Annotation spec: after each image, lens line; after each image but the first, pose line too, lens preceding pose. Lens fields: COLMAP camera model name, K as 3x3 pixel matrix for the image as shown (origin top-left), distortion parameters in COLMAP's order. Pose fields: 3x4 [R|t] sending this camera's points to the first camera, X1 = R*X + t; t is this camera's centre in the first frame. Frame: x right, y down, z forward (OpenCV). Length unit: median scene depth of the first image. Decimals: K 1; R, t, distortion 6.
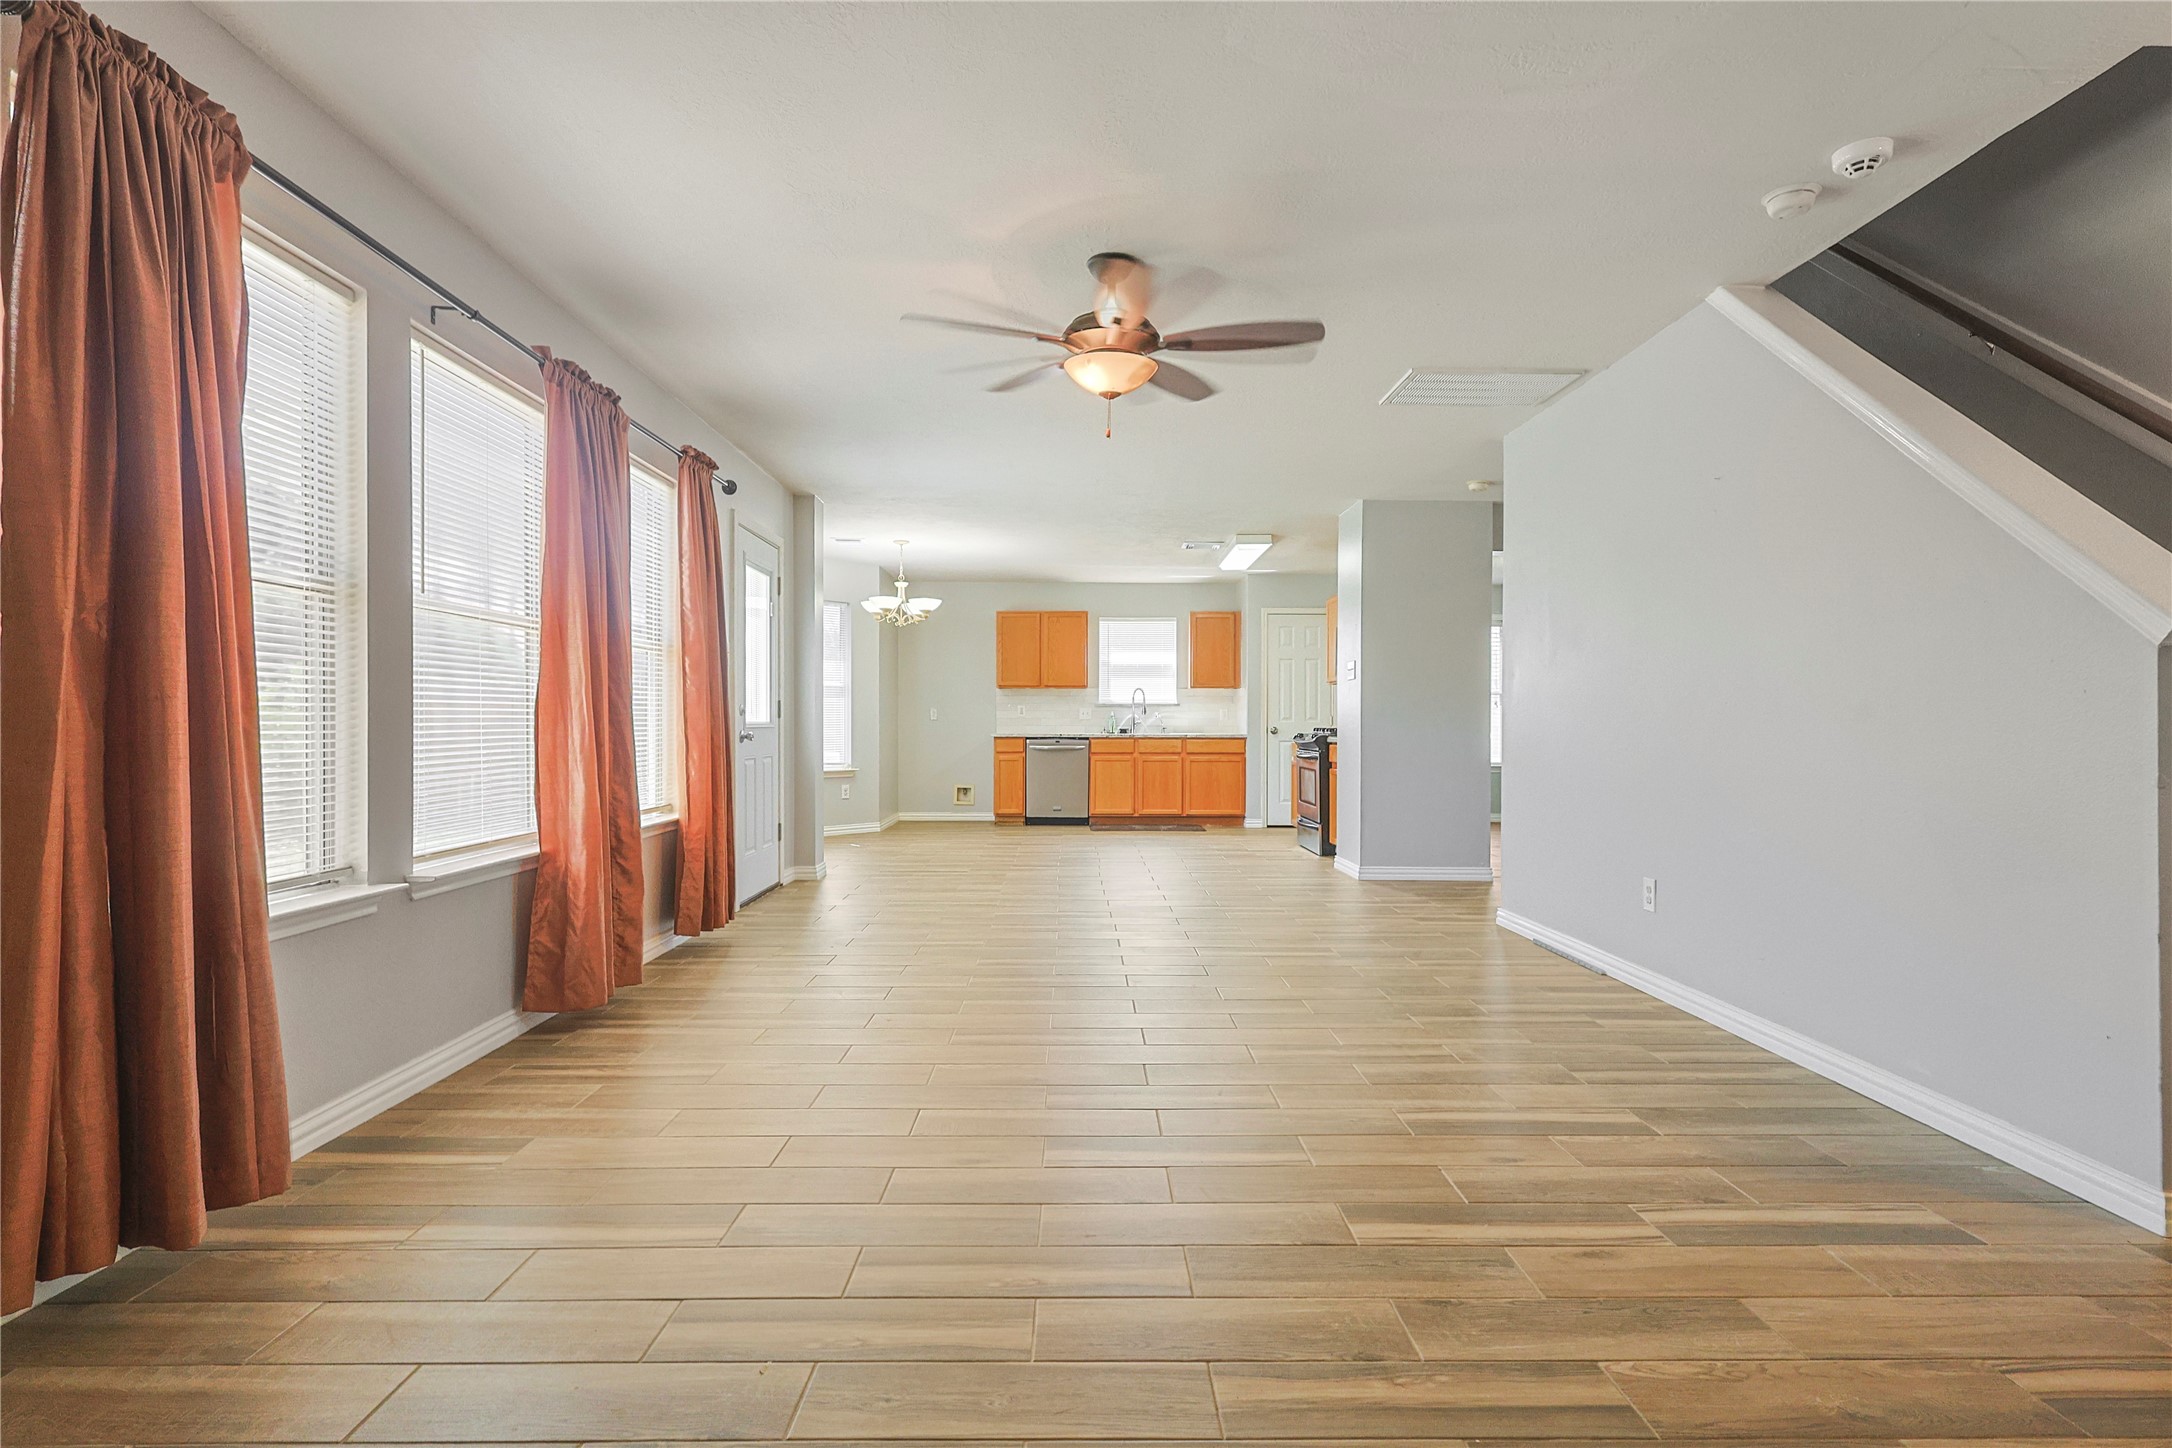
lens RADIAL K [[1063.4, 0, 1086.0], [0, 1063.4, 724.0], [0, 0, 1]] dist [0.001859, 0.000508]
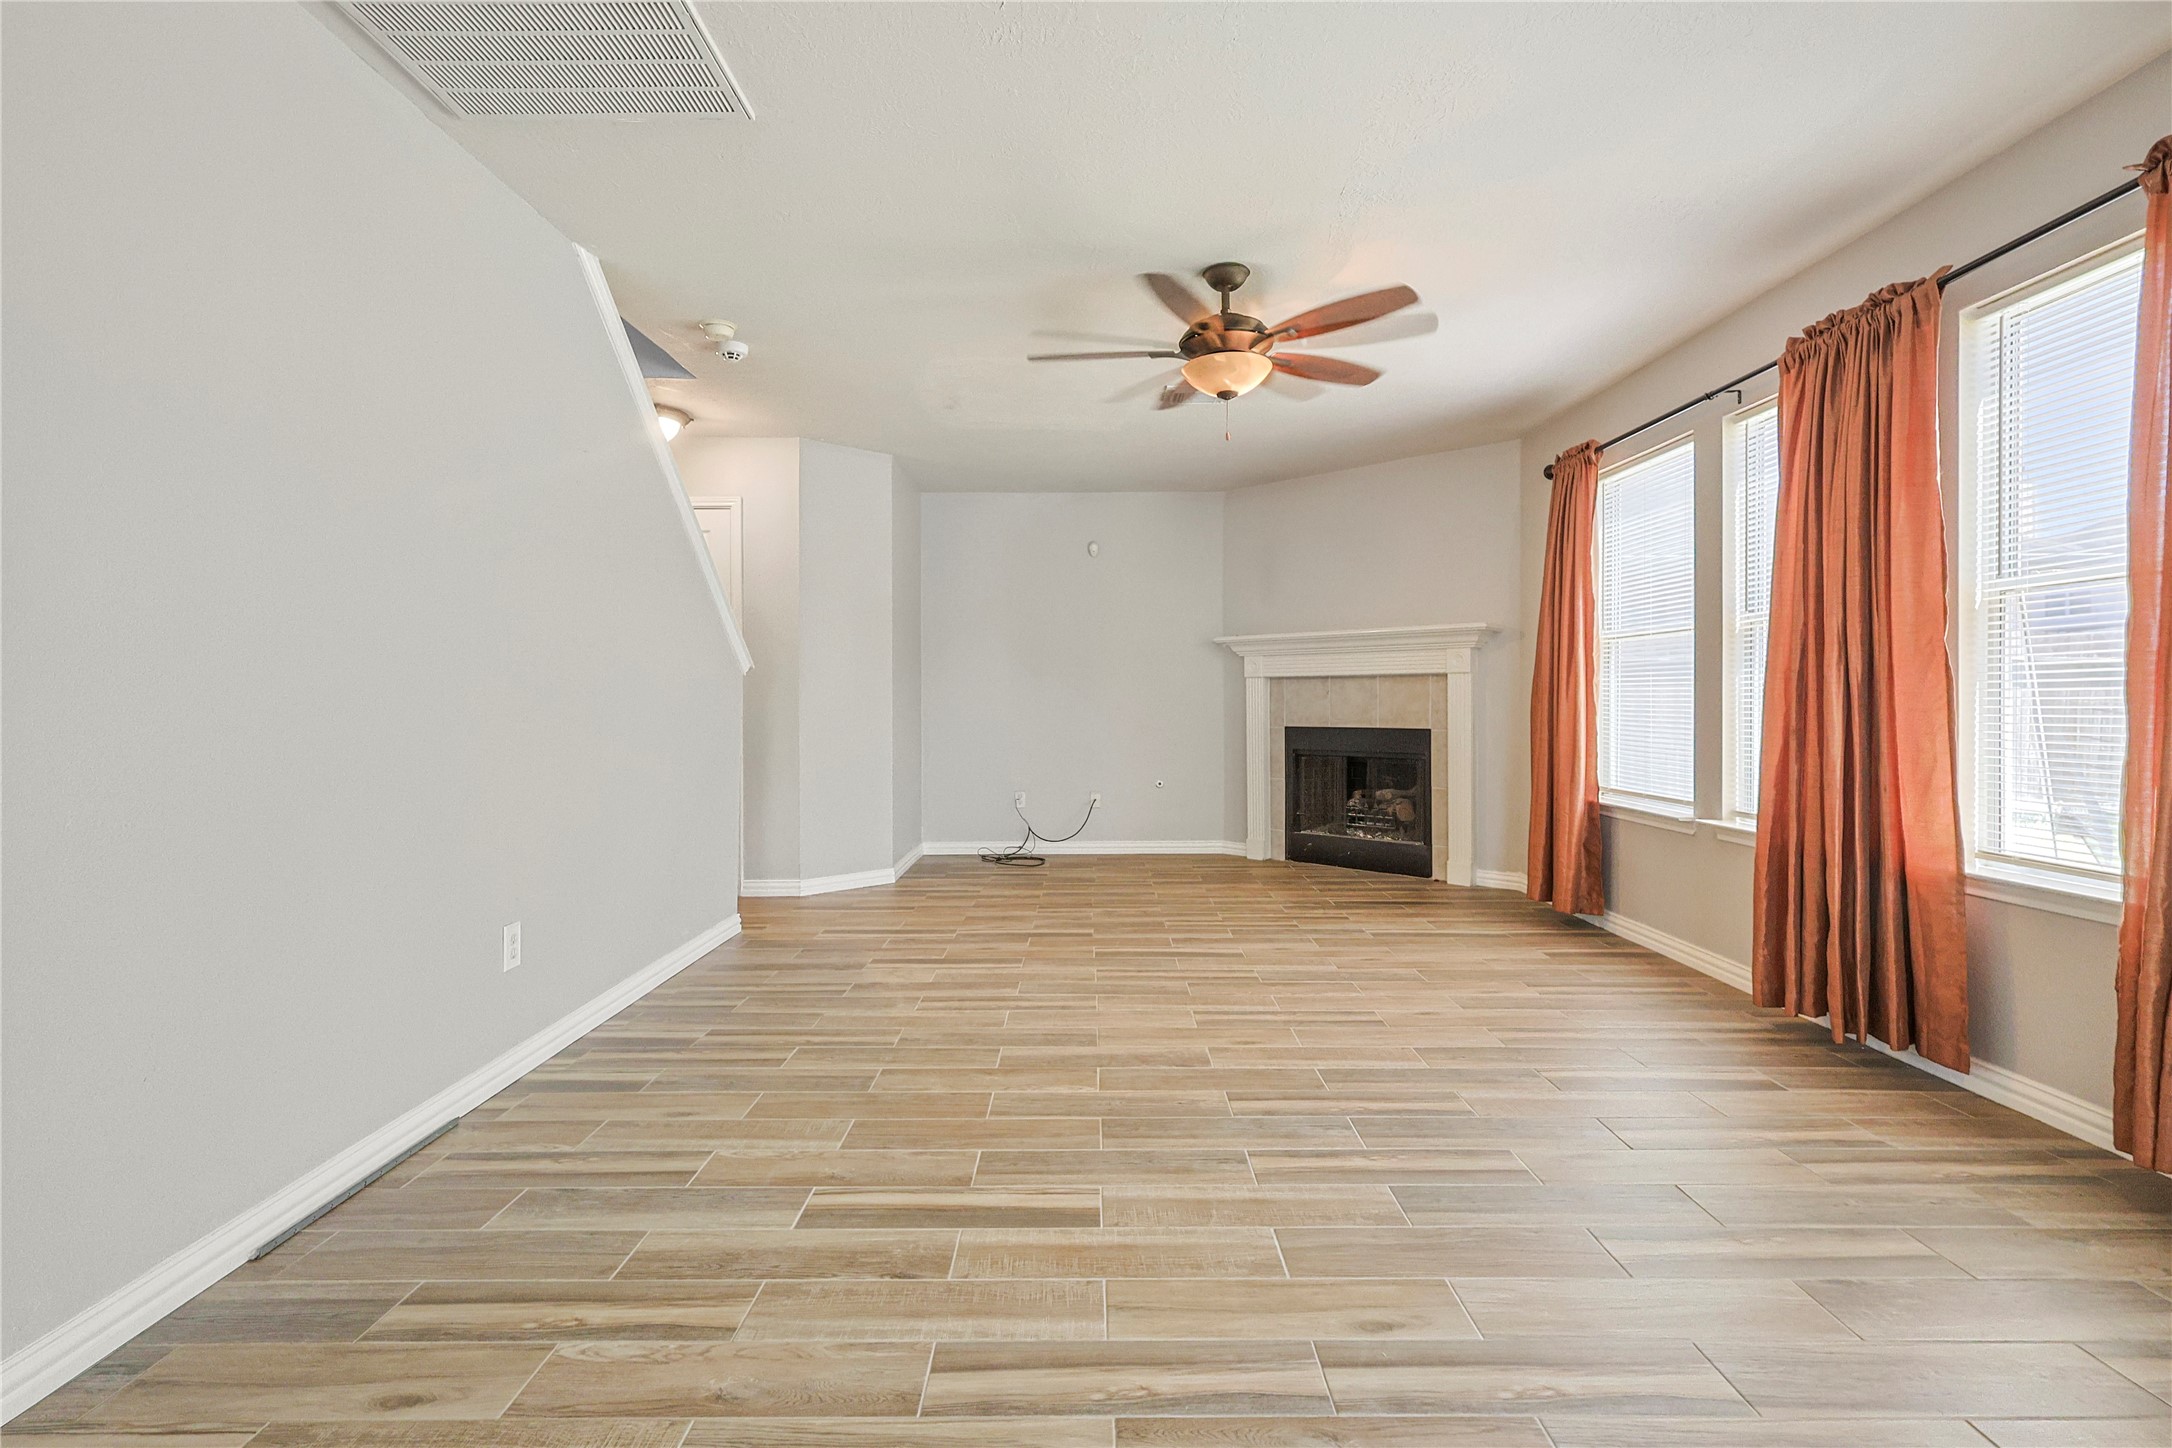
lens RADIAL K [[1063.4, 0, 1086.0], [0, 1063.4, 724.0], [0, 0, 1]] dist [0.001859, 0.000508]
pose [[-0.999970, -0.001007, 0.007688, 0.141829], [-0.000841, 0.999767, 0.021562, -0.010397], [-0.007708, 0.021555, -0.999738, 1.920624]]
